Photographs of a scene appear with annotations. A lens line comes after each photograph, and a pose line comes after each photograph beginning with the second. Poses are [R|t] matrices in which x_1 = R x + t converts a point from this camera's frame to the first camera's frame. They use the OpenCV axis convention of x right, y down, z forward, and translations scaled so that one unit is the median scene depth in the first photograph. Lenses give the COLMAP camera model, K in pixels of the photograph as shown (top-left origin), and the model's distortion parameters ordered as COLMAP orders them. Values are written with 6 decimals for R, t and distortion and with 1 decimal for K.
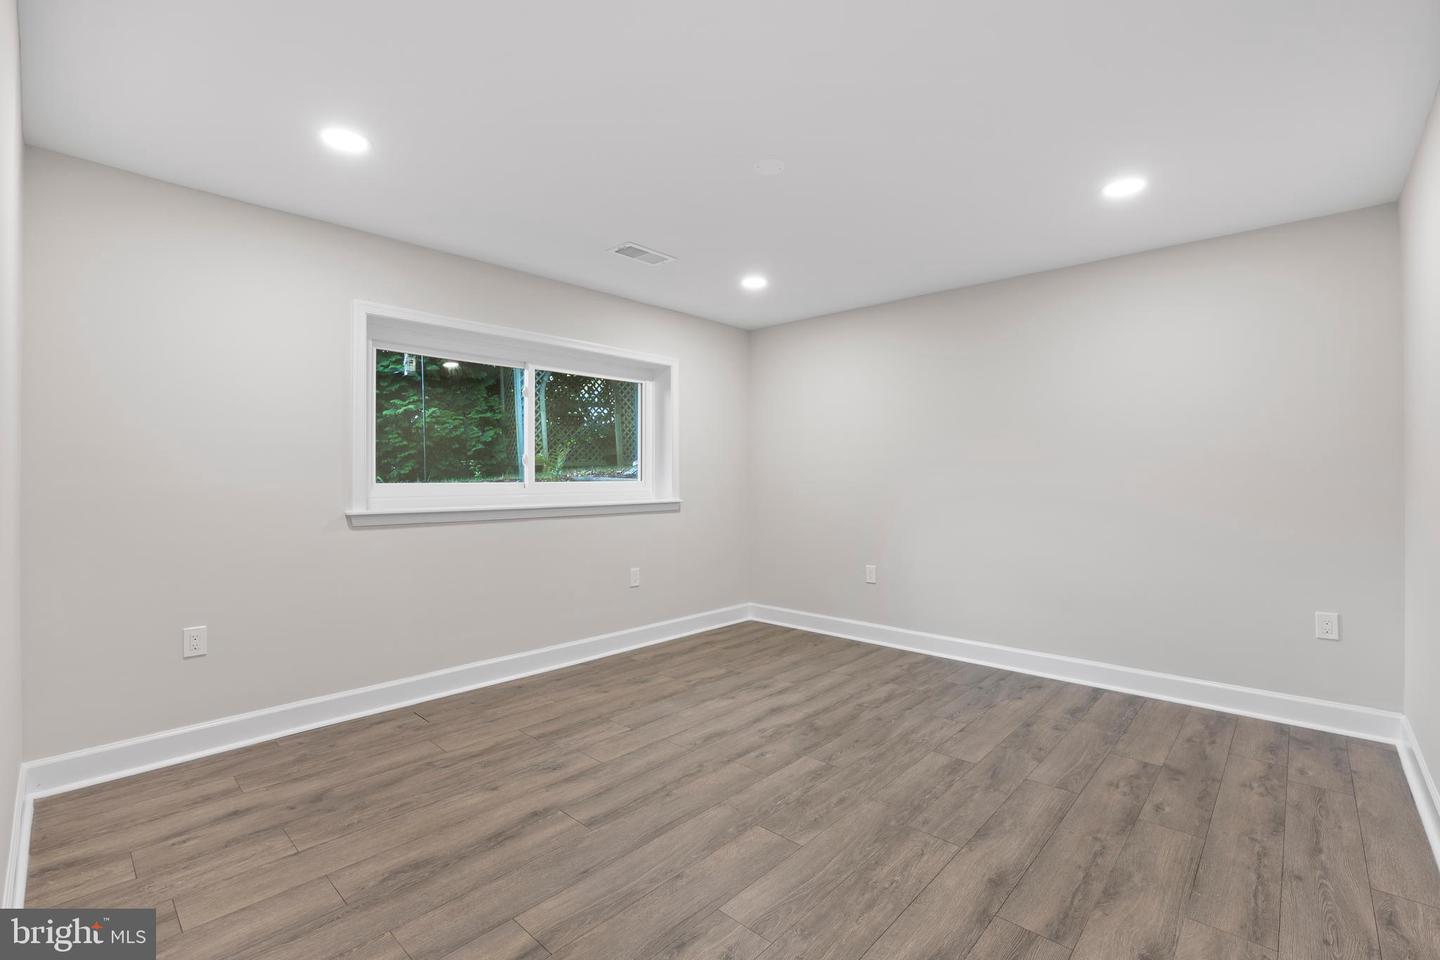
lens RADIAL K [[655.8, 0, 720.7], [0, 655.8, 485.2], [0, 0, 1]] dist [-0.021877, 0.000781]
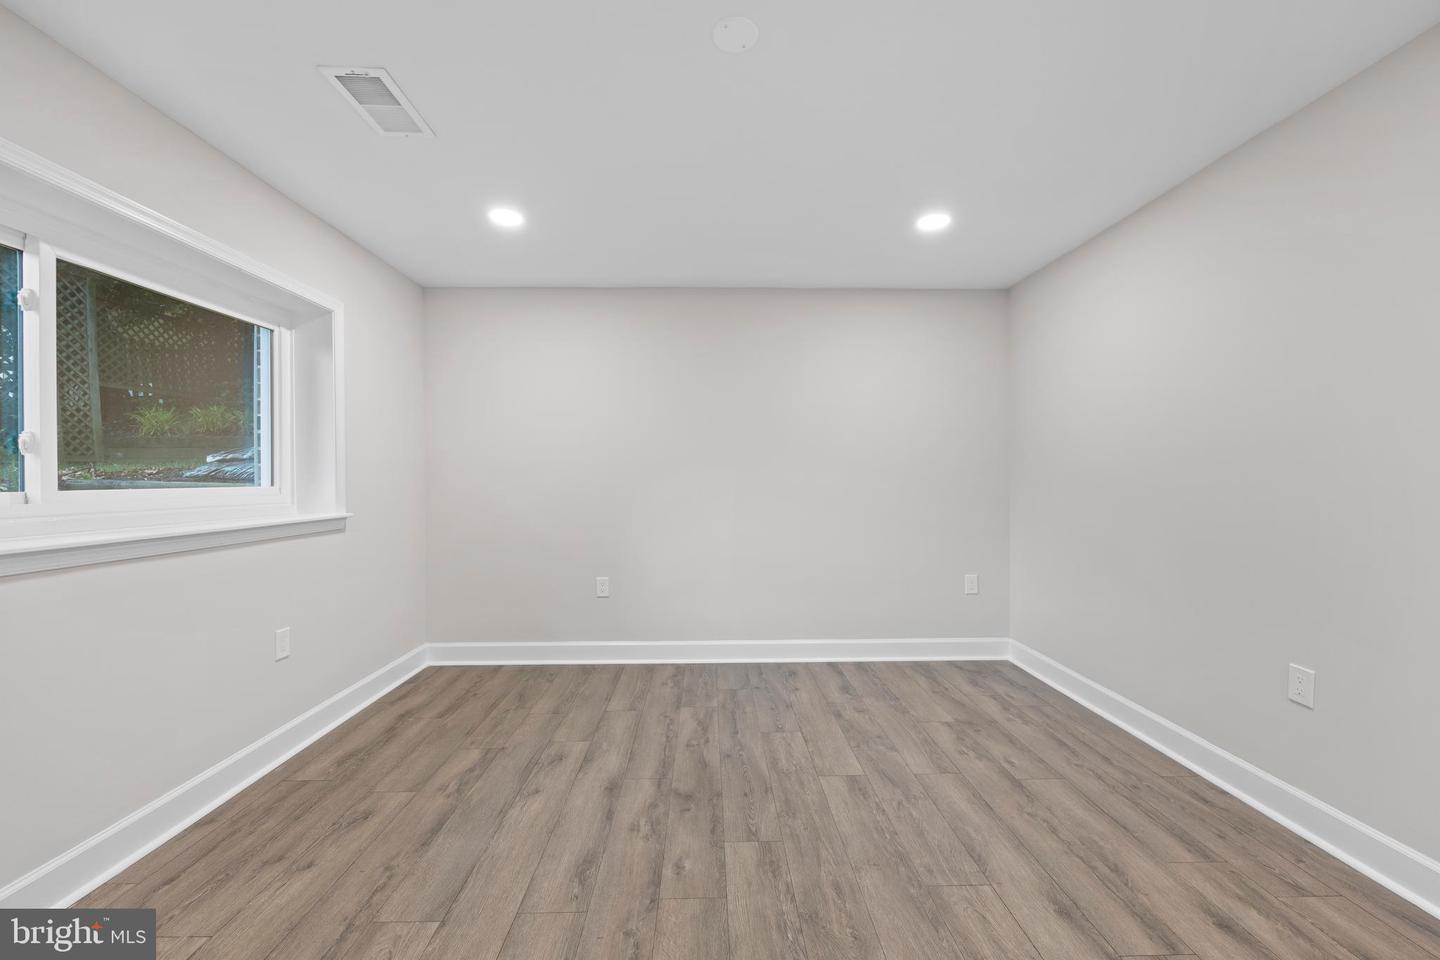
lens RADIAL K [[579.2, 0, 727.1], [0, 579.2, 488.6], [0, 0, 1]] dist [-0.005230, 0.000548]
pose [[0.711979, -0.013323, 0.702075, -0.287146], [0.012769, 0.999900, 0.006025, -0.002972], [-0.702085, 0.004675, 0.712078, 0.437697]]
